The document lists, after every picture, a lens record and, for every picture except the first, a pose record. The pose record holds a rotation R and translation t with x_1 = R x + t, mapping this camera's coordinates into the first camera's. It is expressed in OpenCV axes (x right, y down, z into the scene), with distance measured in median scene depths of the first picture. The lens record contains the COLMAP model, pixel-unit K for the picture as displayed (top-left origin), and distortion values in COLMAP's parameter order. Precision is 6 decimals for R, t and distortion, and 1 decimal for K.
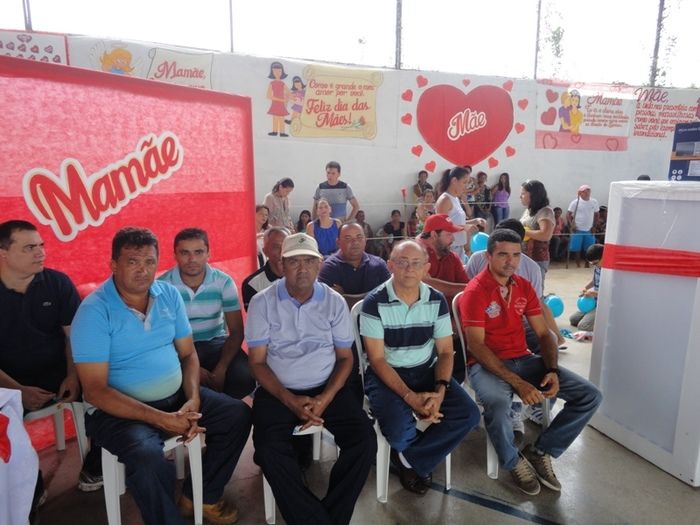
lens RADIAL K [[465.8, 0, 349.2], [0, 465.8, 264.7], [0, 0, 1]] dist [-0.028812, 0.021426]
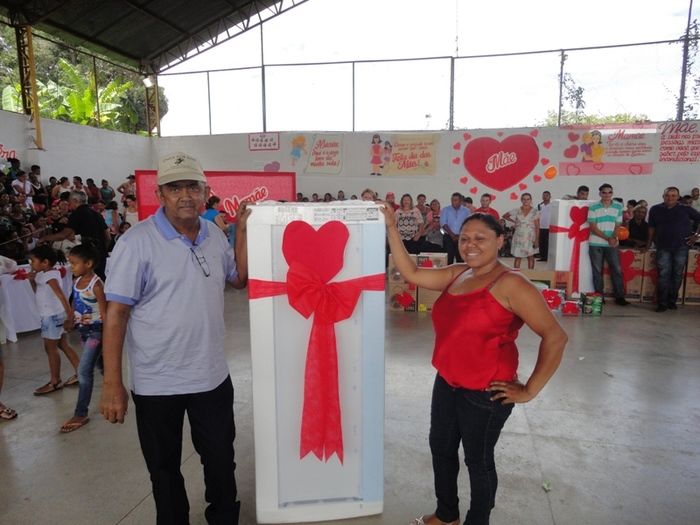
lens RADIAL K [[461.7, 0, 350.5], [0, 461.7, 259.5], [0, 0, 1]] dist [-0.008459, 0.000969]
pose [[0.865180, 0.058003, -0.498096, 0.630446], [-0.082467, 0.996222, -0.027233, 0.094074], [0.494634, 0.064638, 0.866694, -0.526289]]
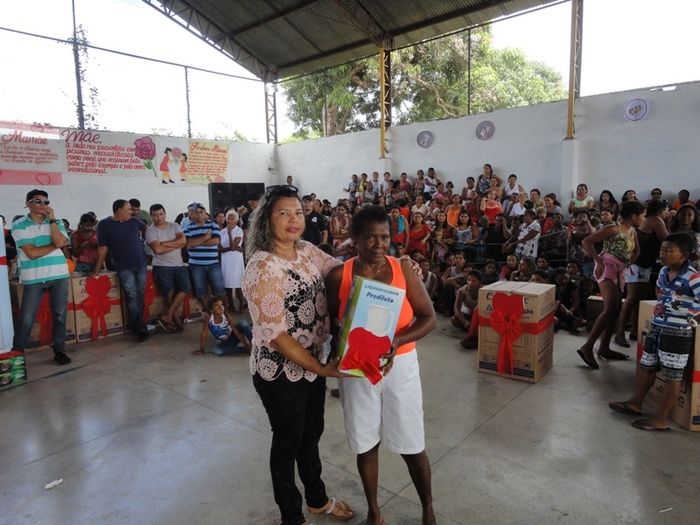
lens RADIAL K [[469.6, 0, 350.0], [0, 469.6, 262.5], [0, 0, 1]] dist [-0.012039, 0.006492]
pose [[0.828274, -0.089431, 0.553141, 0.636730], [0.124652, 0.991852, -0.026293, 0.061036], [-0.546282, 0.090728, 0.832673, -0.340173]]
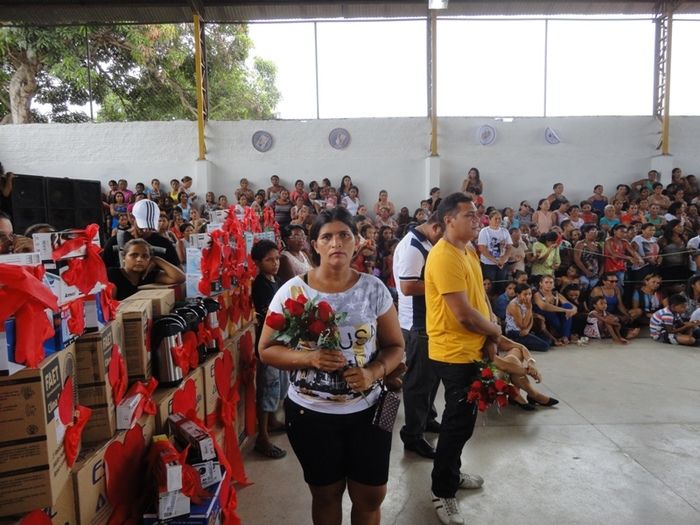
lens RADIAL K [[469.6, 0, 350.0], [0, 469.6, 262.5], [0, 0, 1]] dist [-0.012039, 0.006492]
pose [[0.250946, -0.101720, 0.962642, 0.549820], [0.190542, 0.980198, 0.053904, -0.047579], [-0.949063, 0.169897, 0.265358, 0.232558]]
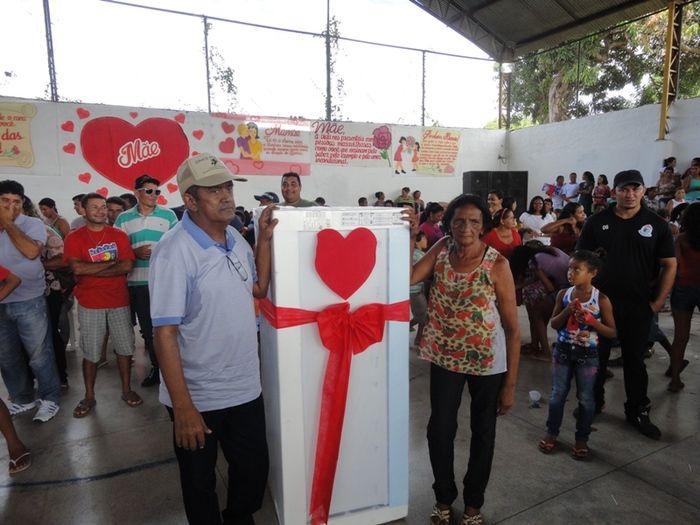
lens RADIAL K [[469.6, 0, 350.0], [0, 469.6, 262.5], [0, 0, 1]] dist [-0.012039, 0.006492]
pose [[0.974402, -0.044474, 0.220368, 0.514201], [0.055356, 0.997521, -0.043452, 0.026659], [-0.217889, 0.054538, 0.974449, -0.161615]]
